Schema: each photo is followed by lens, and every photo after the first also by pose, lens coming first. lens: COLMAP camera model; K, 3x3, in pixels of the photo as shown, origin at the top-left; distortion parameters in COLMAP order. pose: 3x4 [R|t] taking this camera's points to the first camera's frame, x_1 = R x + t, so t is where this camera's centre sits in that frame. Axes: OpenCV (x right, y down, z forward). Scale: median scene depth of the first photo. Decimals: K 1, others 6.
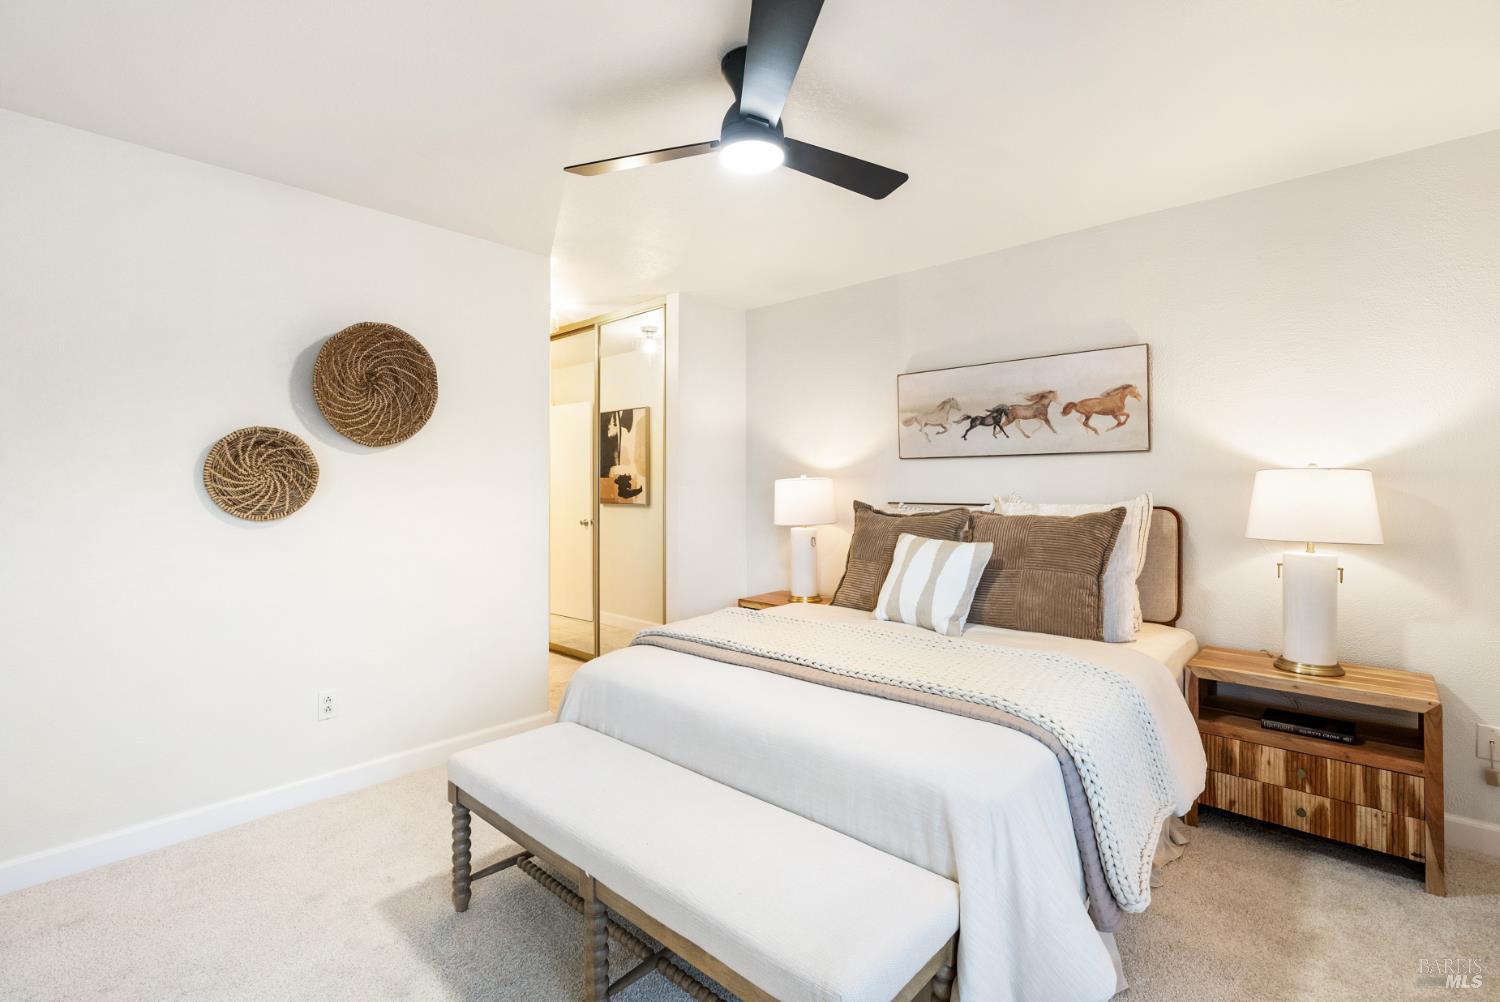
lens RADIAL K [[686.8, 0, 750.1], [0, 686.8, 494.9], [0, 0, 1]] dist [-0.002988, 0.000034]
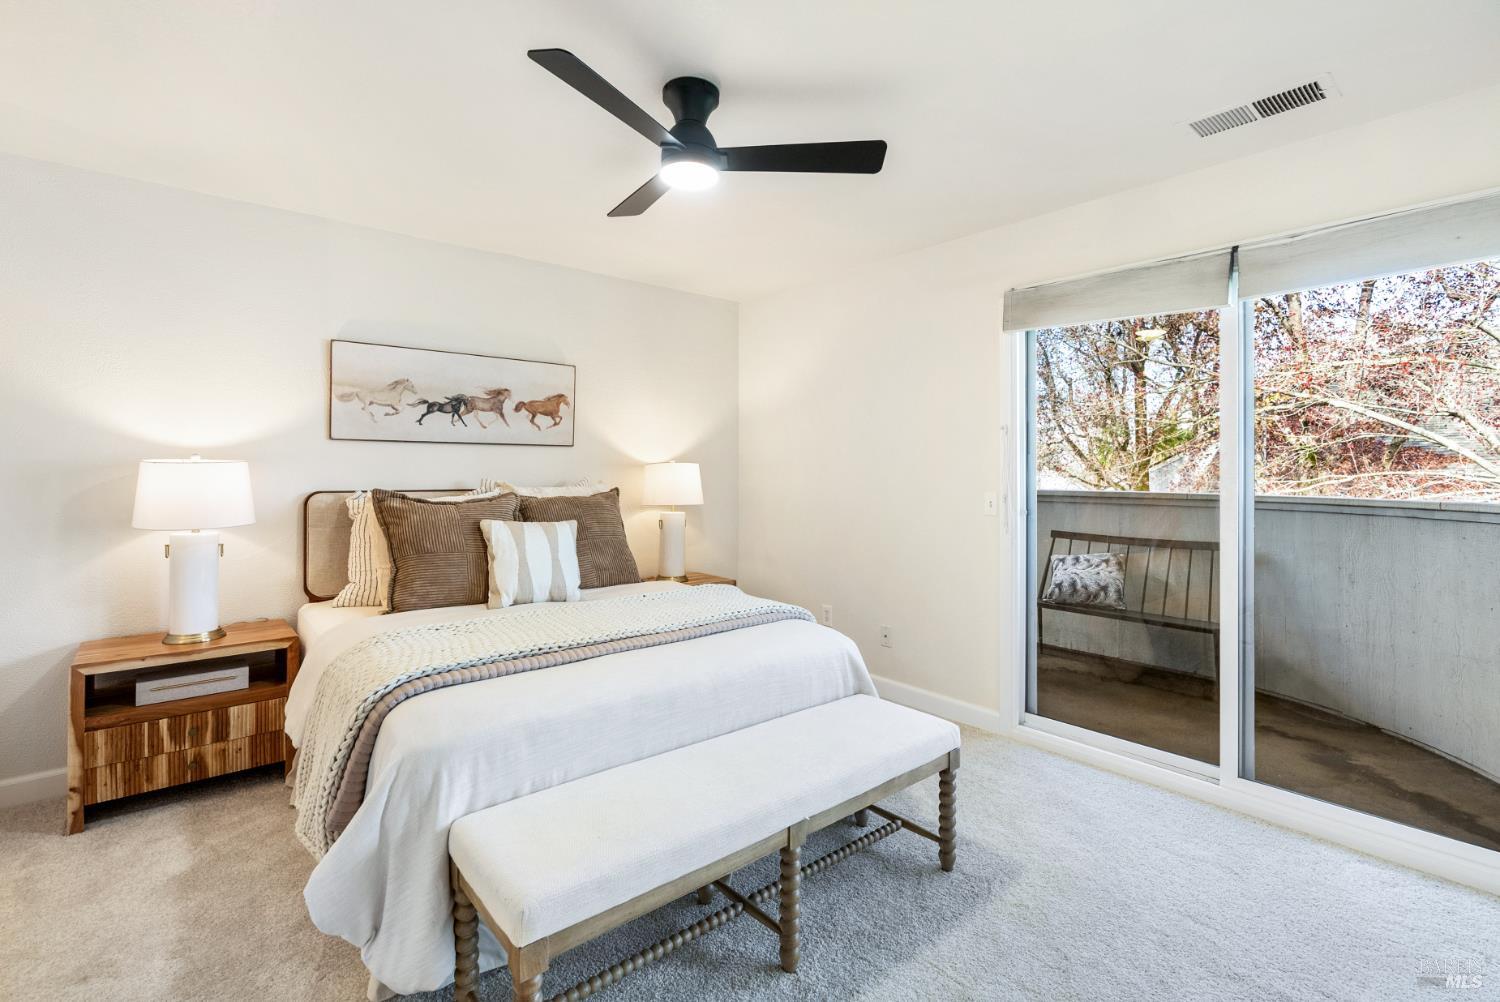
lens RADIAL K [[686.8, 0, 747.6], [0, 686.8, 490.8], [0, 0, 1]] dist [-0.002988, 0.000034]
pose [[0.128503, -0.028728, 0.991293, -0.636767], [0.005865, 0.999585, 0.028208, -0.011275], [-0.991692, 0.002189, 0.128618, 0.439578]]
